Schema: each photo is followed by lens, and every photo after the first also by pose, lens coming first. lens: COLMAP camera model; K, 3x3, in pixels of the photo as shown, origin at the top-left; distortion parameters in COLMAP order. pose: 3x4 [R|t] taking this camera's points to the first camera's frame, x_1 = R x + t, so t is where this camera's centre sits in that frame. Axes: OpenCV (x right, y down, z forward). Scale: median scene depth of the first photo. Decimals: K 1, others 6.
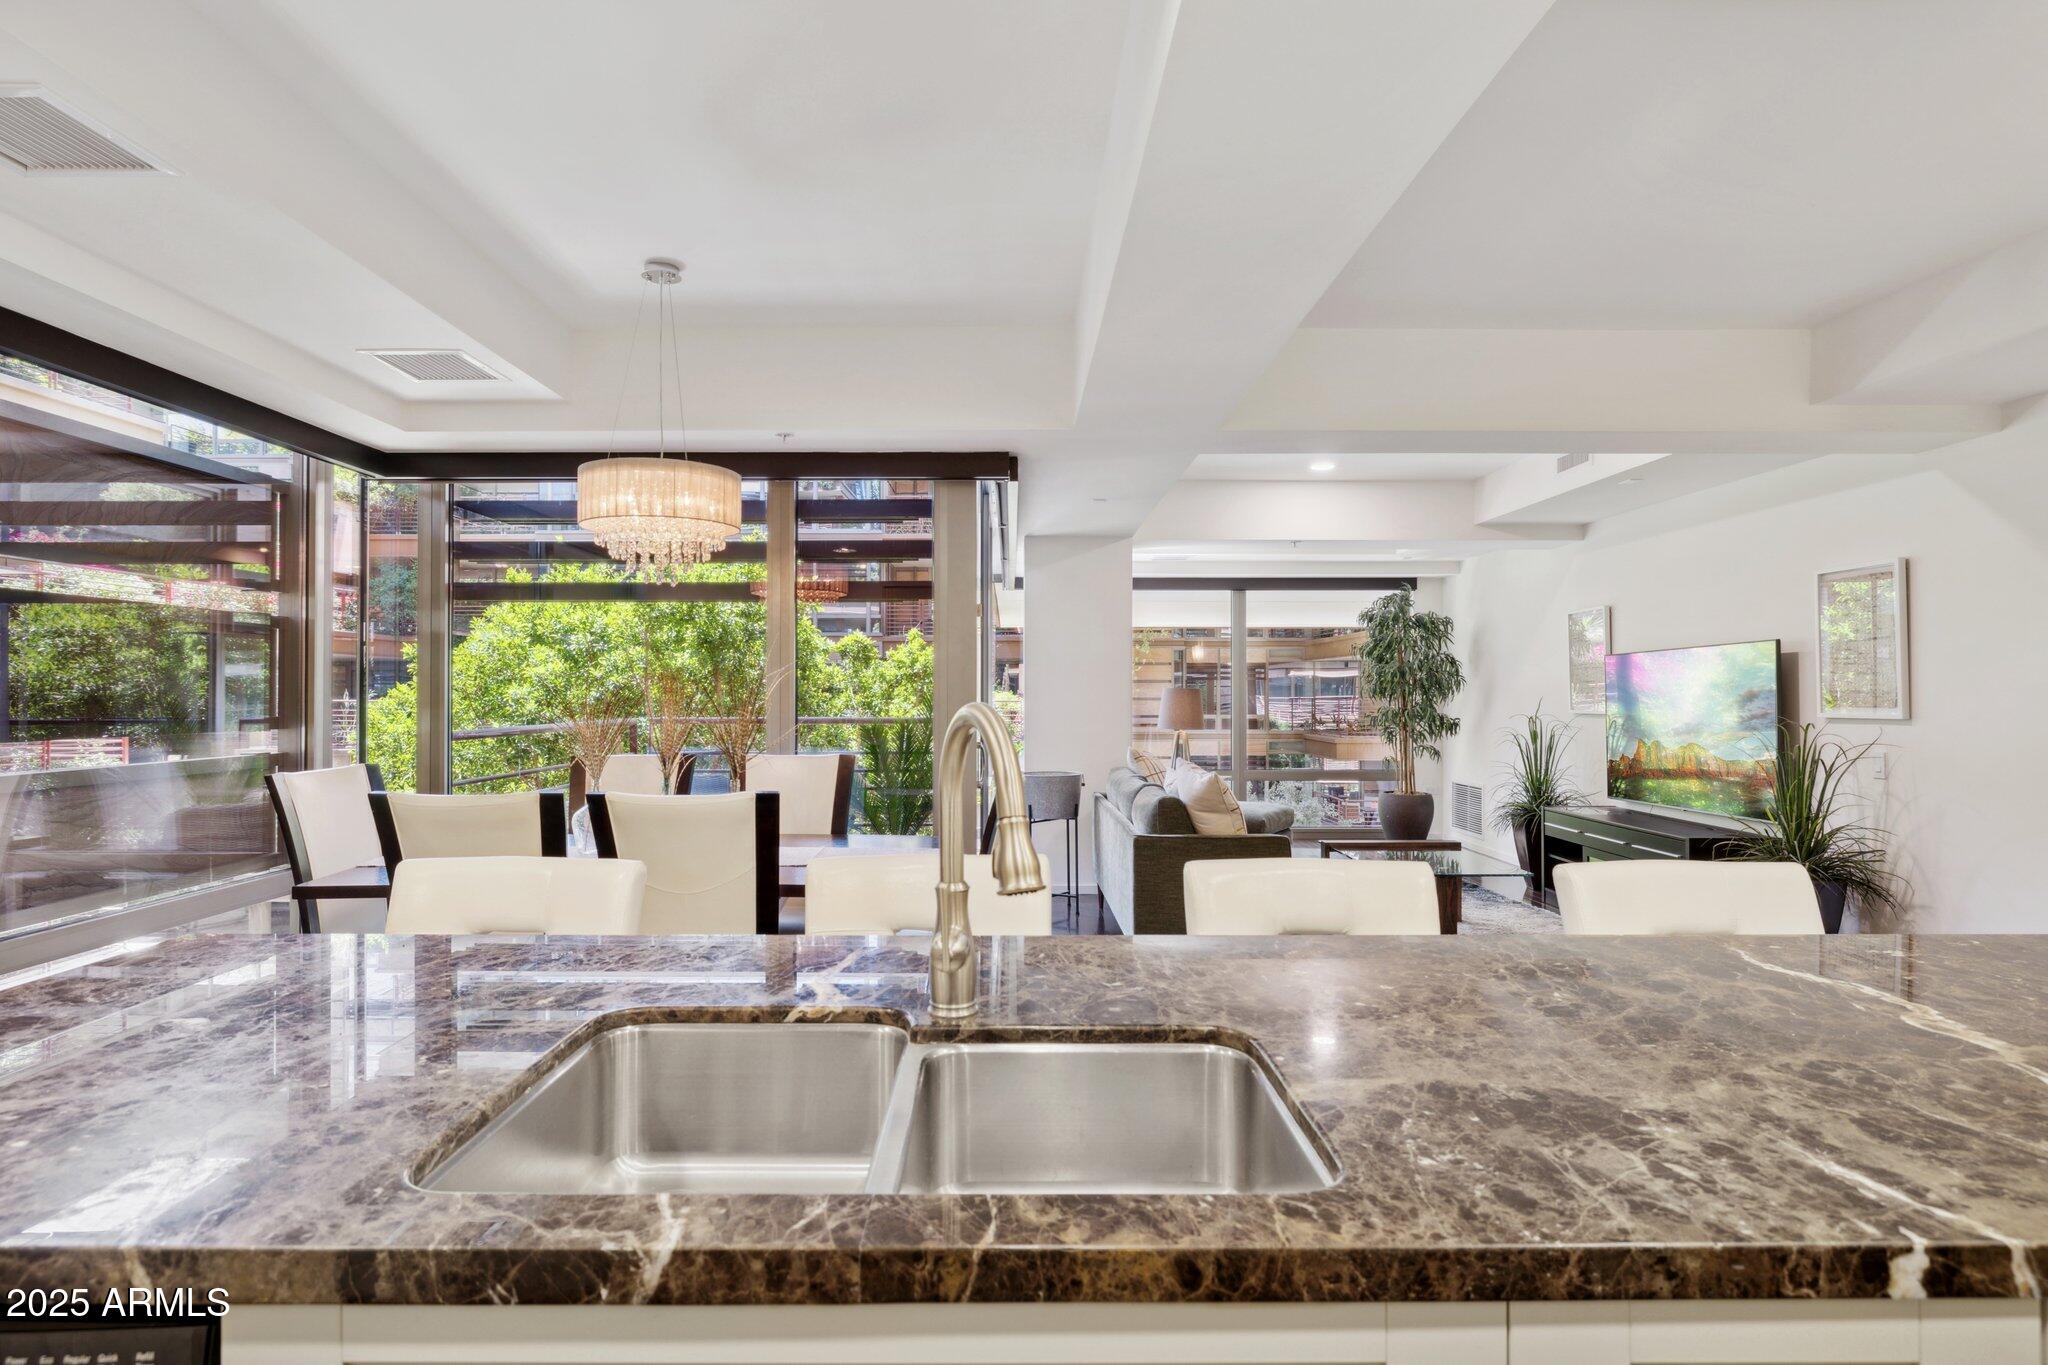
lens RADIAL K [[1129.2, 0, 1025.2], [0, 1129.2, 693.0], [0, 0, 1]] dist [0.002665, -0.000087]
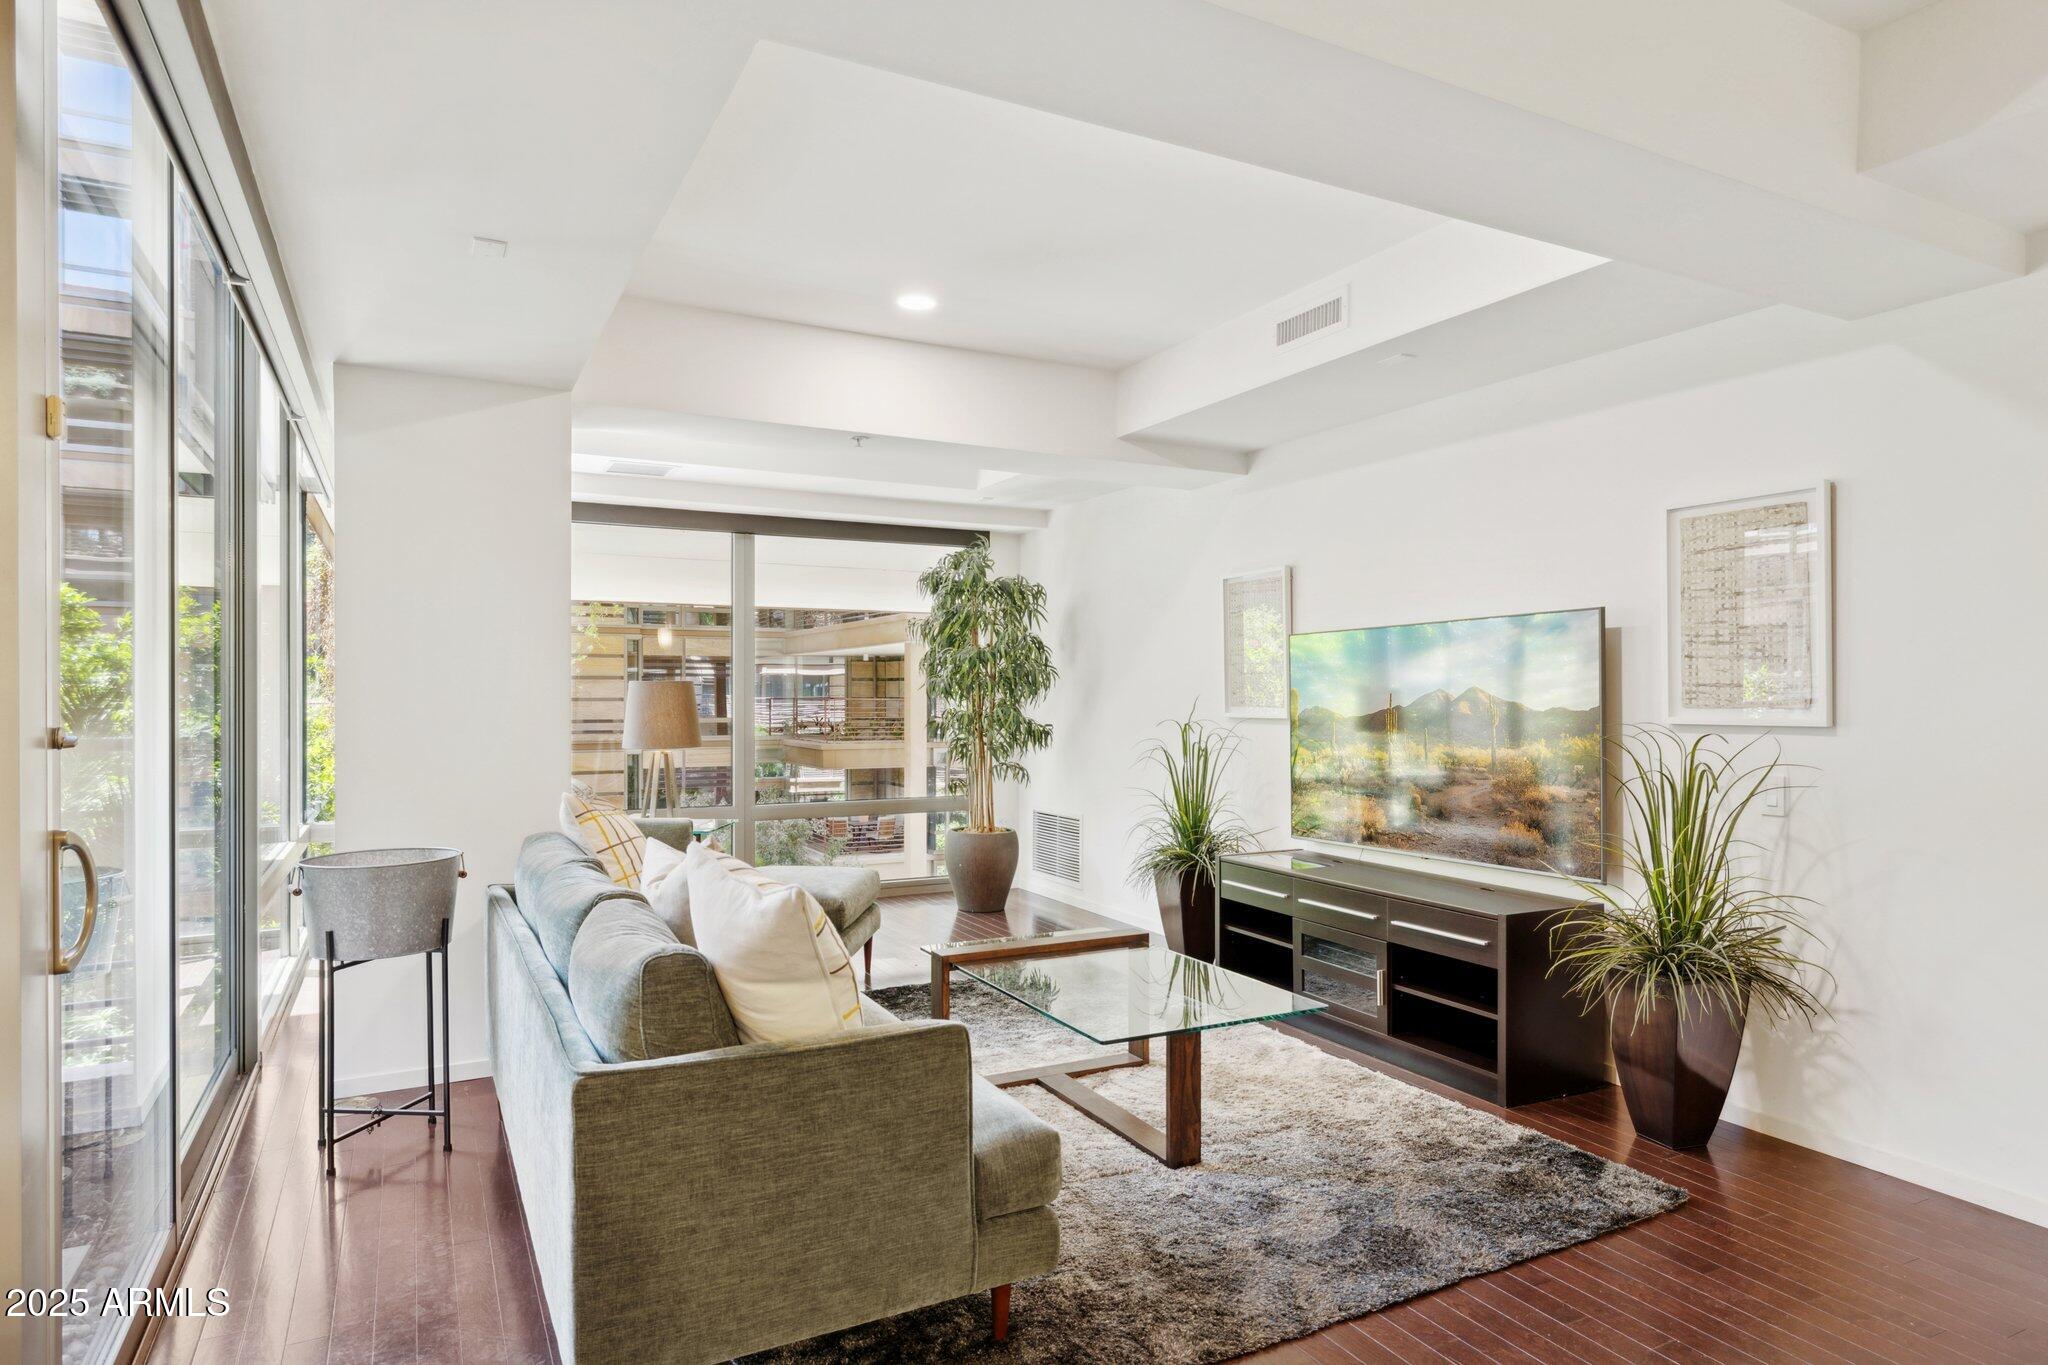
lens RADIAL K [[1186.4, 0, 1028.3], [0, 1186.4, 700.8], [0, 0, 1]] dist [-0.002149, -0.001097]
pose [[0.895489, -0.001478, 0.445082, 0.031542], [-0.001281, 0.999982, 0.005898, 0.002607], [-0.445083, -0.005851, 0.895470, 0.328258]]
